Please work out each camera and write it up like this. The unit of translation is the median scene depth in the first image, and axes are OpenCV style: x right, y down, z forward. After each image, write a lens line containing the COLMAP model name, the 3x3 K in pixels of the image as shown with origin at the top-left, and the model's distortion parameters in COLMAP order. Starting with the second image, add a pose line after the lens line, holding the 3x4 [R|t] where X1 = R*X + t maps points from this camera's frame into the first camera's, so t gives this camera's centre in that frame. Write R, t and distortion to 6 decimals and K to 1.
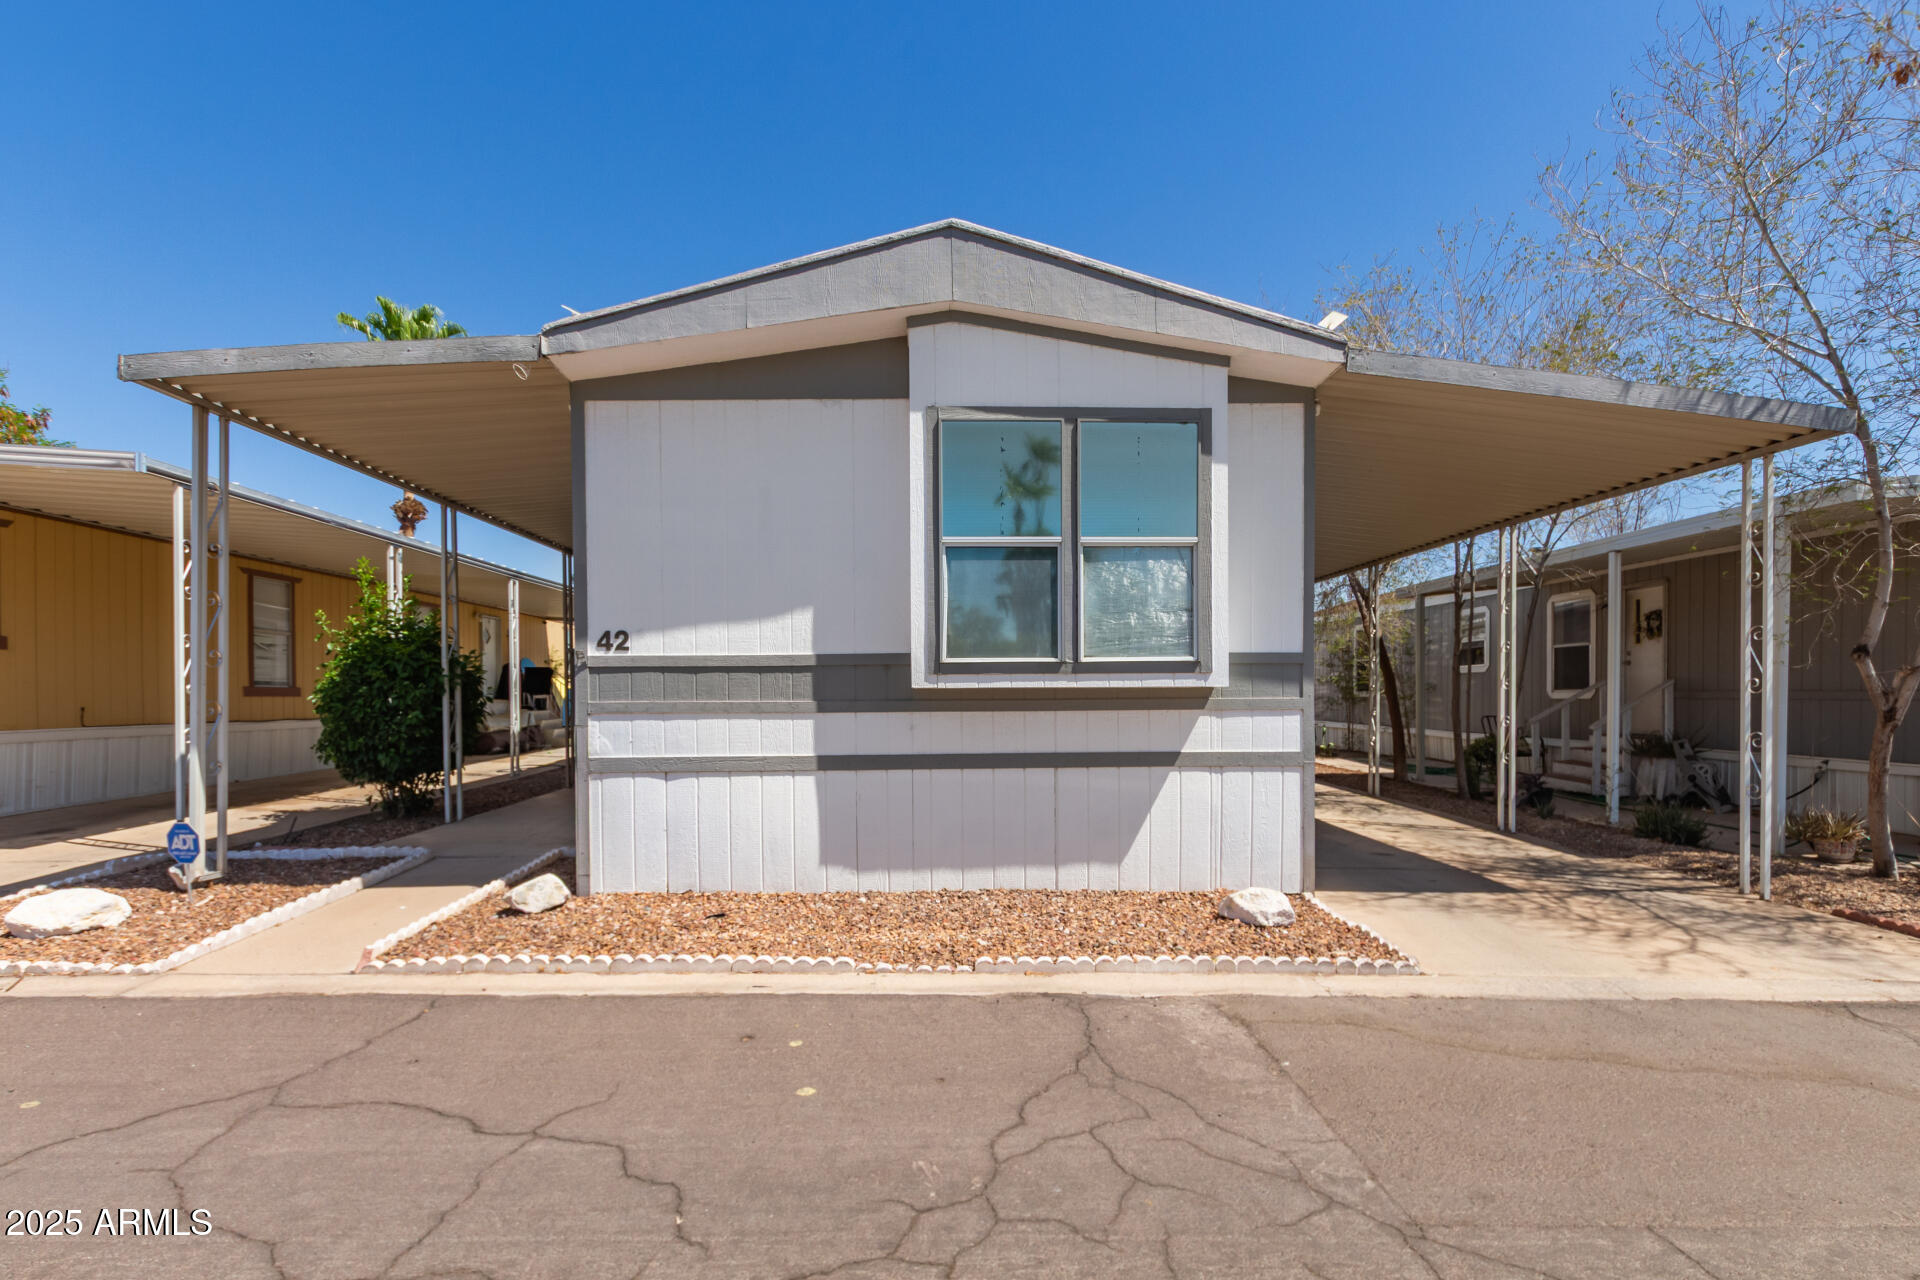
lens RADIAL K [[880.7, 0, 942.5], [0, 880.7, 678.9], [0, 0, 1]] dist [0.009270, -0.000488]
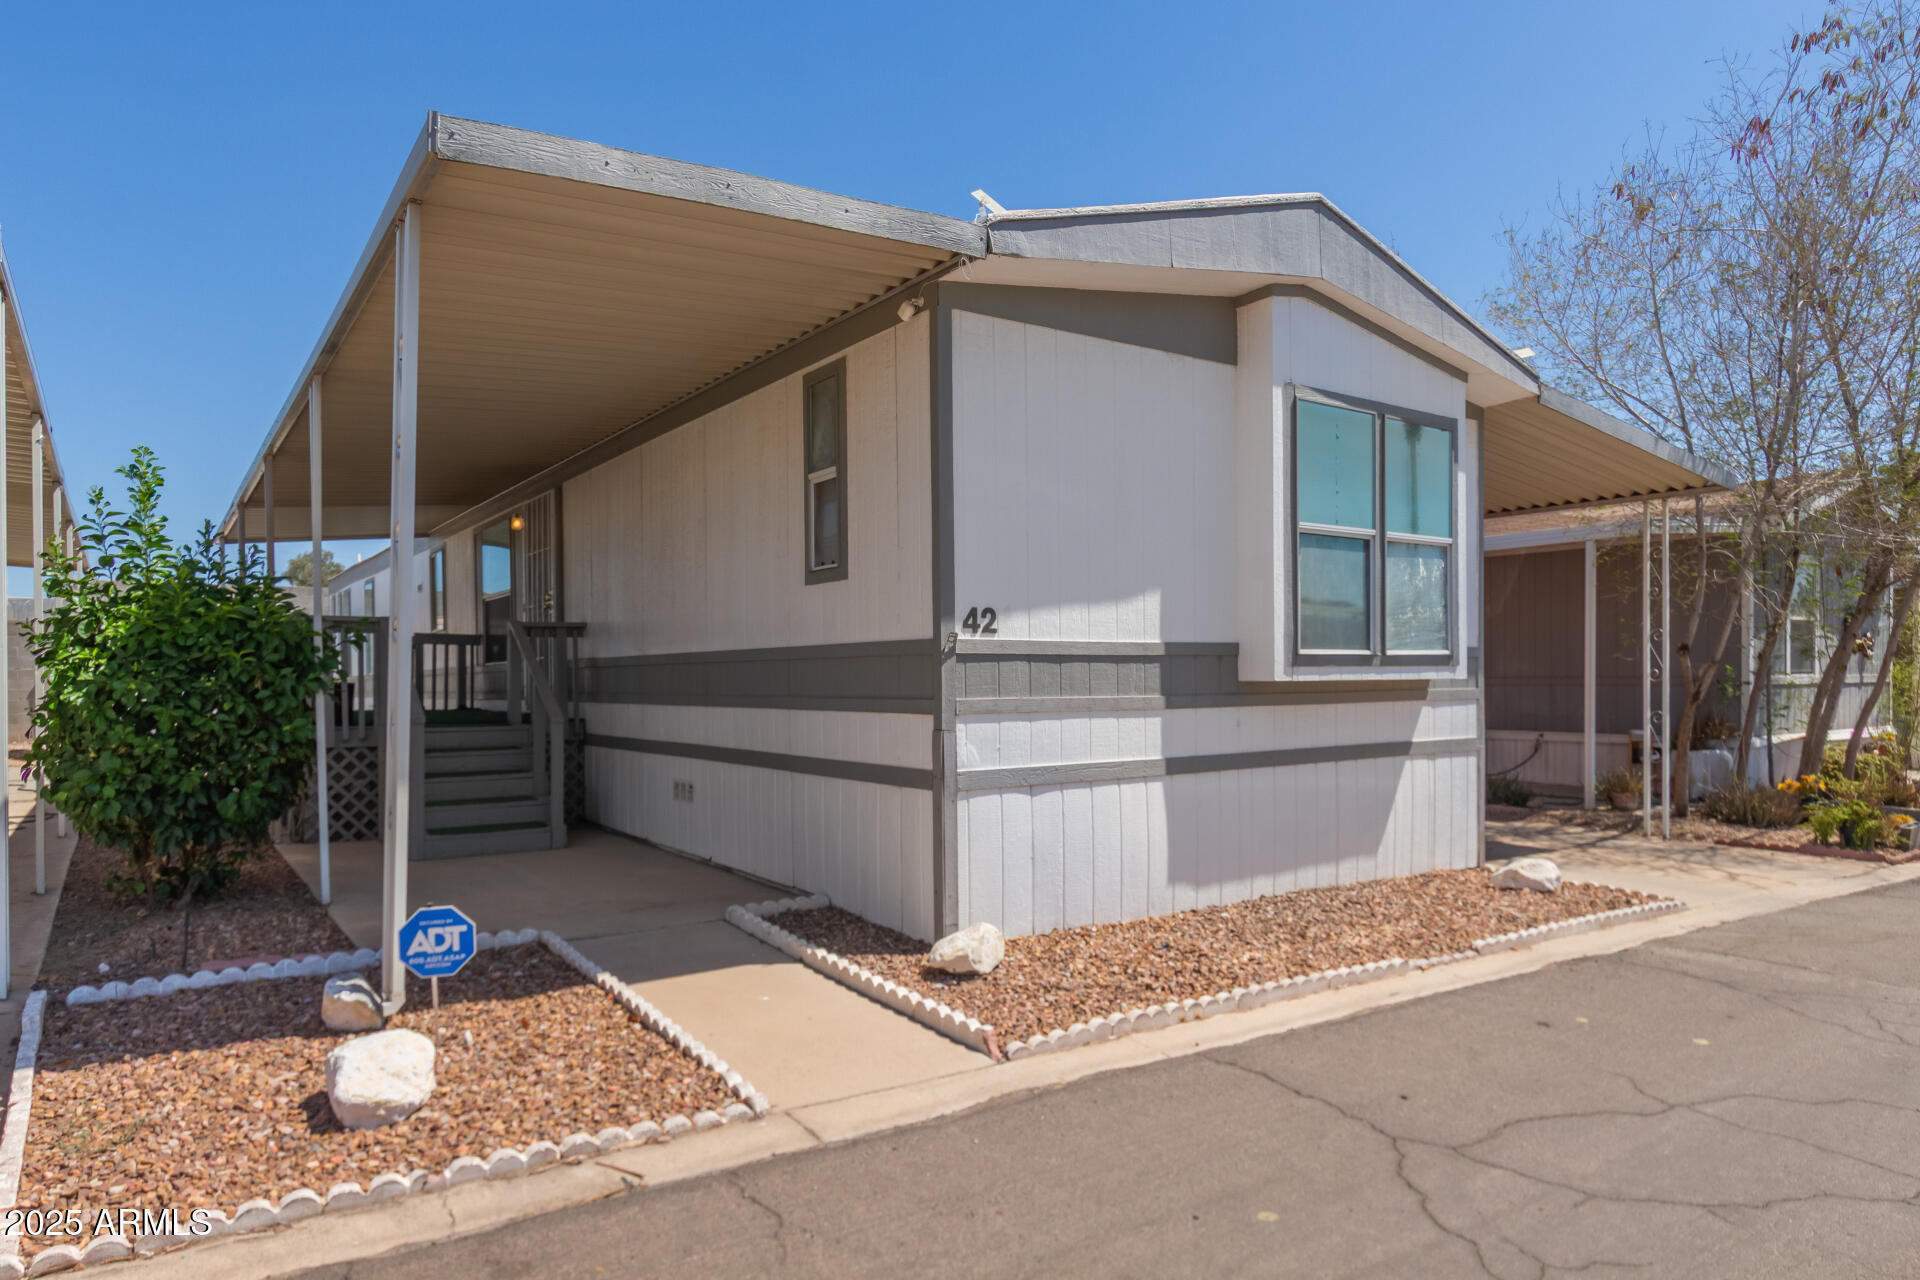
lens RADIAL K [[1165.6, 0, 958.8], [0, 1165.6, 655.5], [0, 0, 1]] dist [-0.003144, 0.000905]
pose [[0.836063, 0.008896, 0.548561, -0.956009], [-0.008645, 0.999958, -0.003041, -0.009418], [-0.548565, -0.002200, 0.836105, 0.146022]]
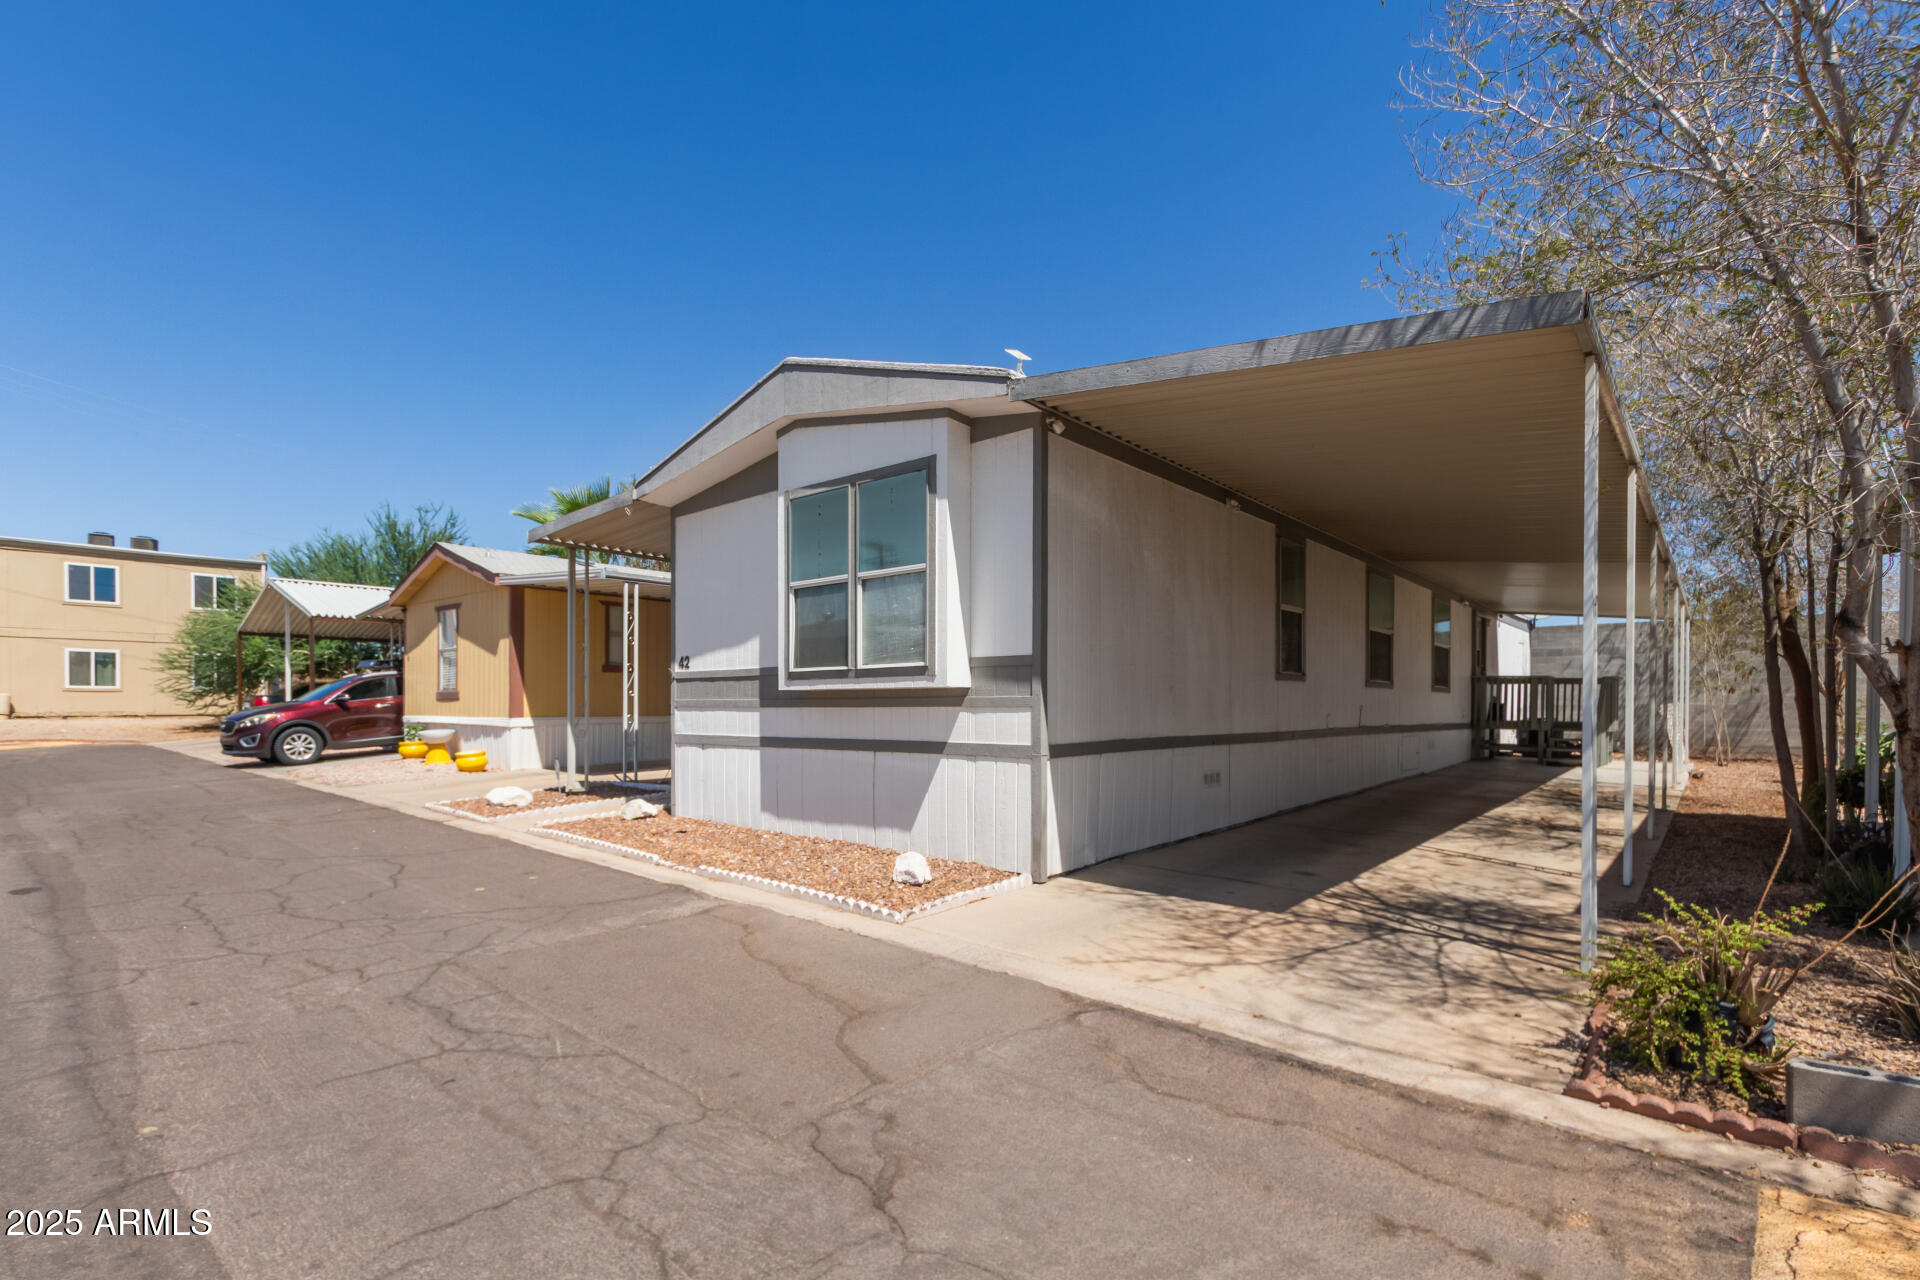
lens RADIAL K [[880.7, 0, 975.1], [0, 880.7, 692.2], [0, 0, 1]] dist [0.009270, -0.000488]
pose [[0.744767, -0.007028, -0.667287, 1.119546], [0.007722, 0.999968, -0.001913, 0.018694], [0.667280, -0.003728, 0.744798, 0.141120]]
